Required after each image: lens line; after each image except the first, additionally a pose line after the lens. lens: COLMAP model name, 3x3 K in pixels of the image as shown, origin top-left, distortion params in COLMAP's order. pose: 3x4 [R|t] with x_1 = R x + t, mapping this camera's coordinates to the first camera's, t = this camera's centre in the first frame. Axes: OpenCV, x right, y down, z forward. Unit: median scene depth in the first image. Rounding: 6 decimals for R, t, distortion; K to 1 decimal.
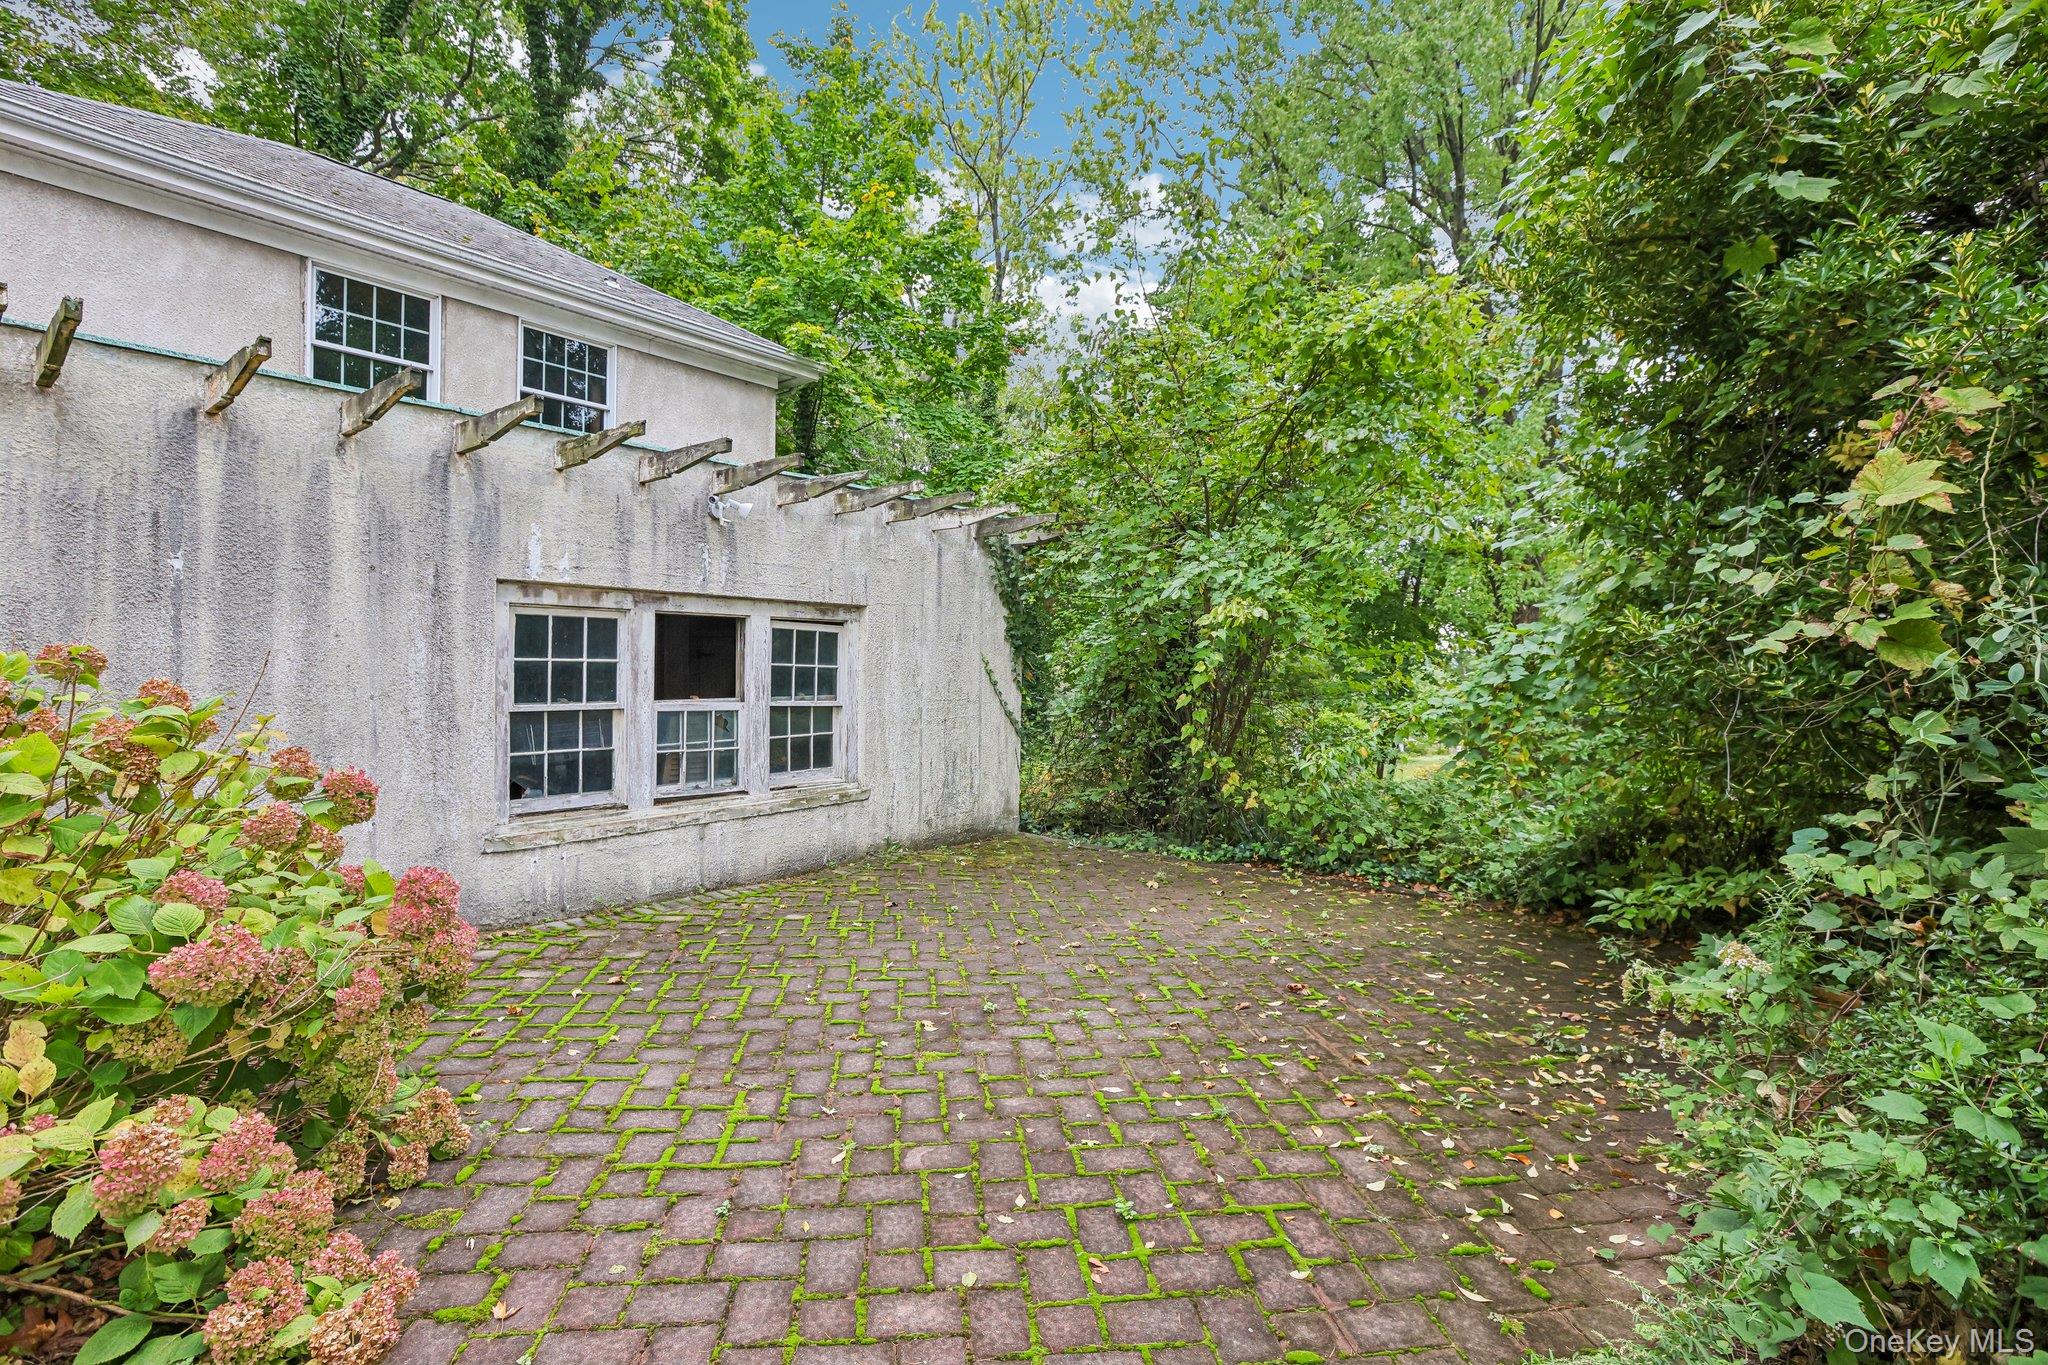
lens RADIAL K [[953.3, 0, 1030.5], [0, 953.3, 677.2], [0, 0, 1]] dist [-0.027440, 0.004078]
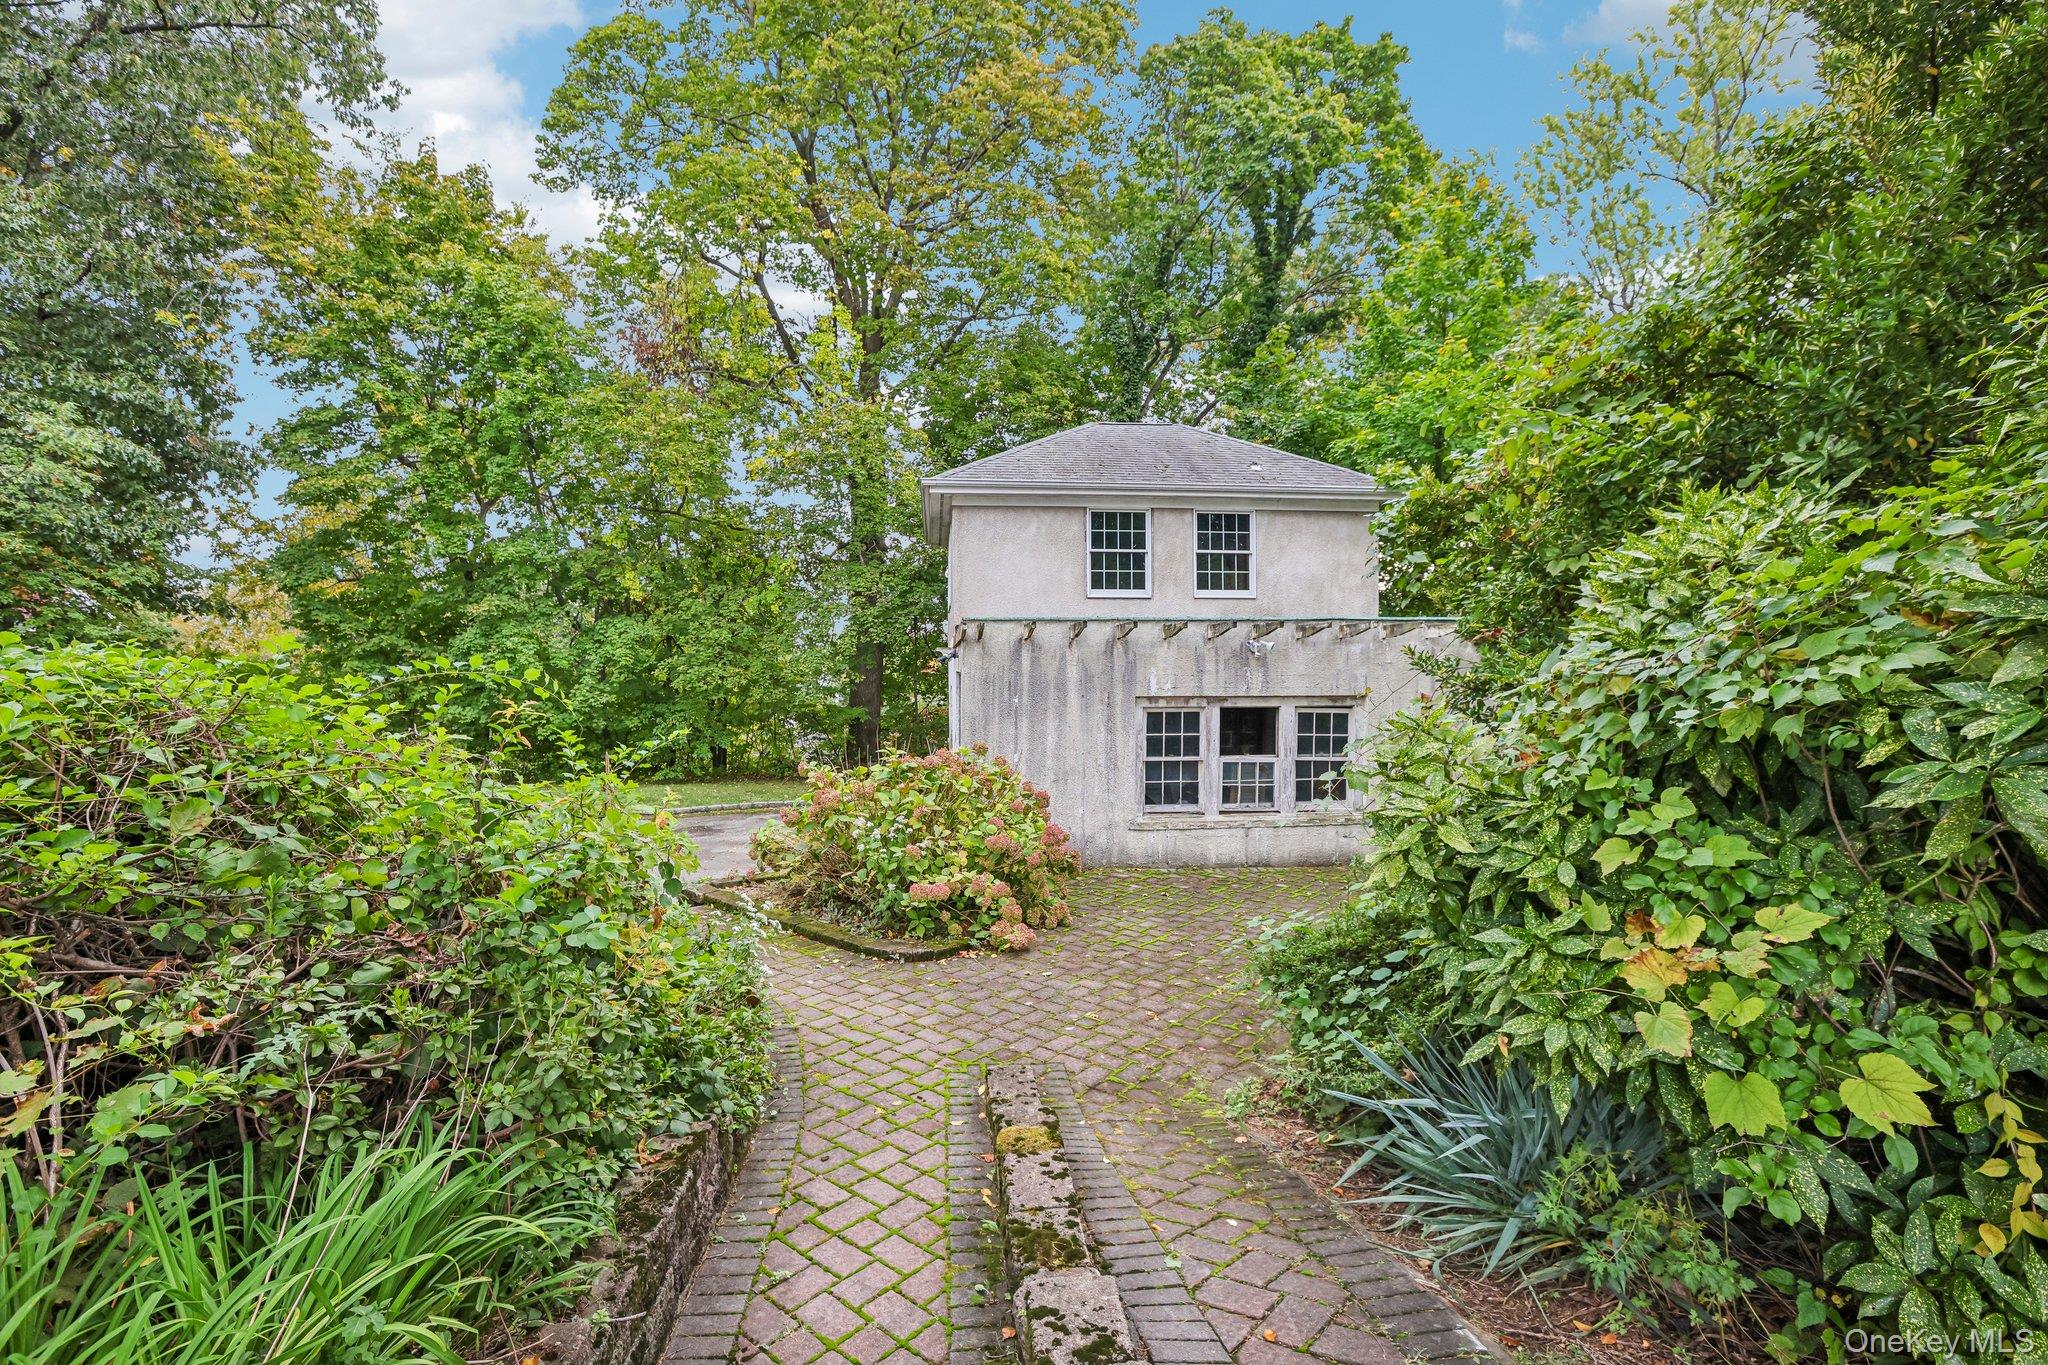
lens RADIAL K [[953.3, 0, 1020.4], [0, 953.3, 680.5], [0, 0, 1]] dist [-0.027440, 0.004078]
pose [[0.691796, -0.006400, -0.722065, 0.655790], [-0.001098, 0.999950, -0.009915, -0.101954], [0.722092, 0.007652, 0.691754, -0.531703]]
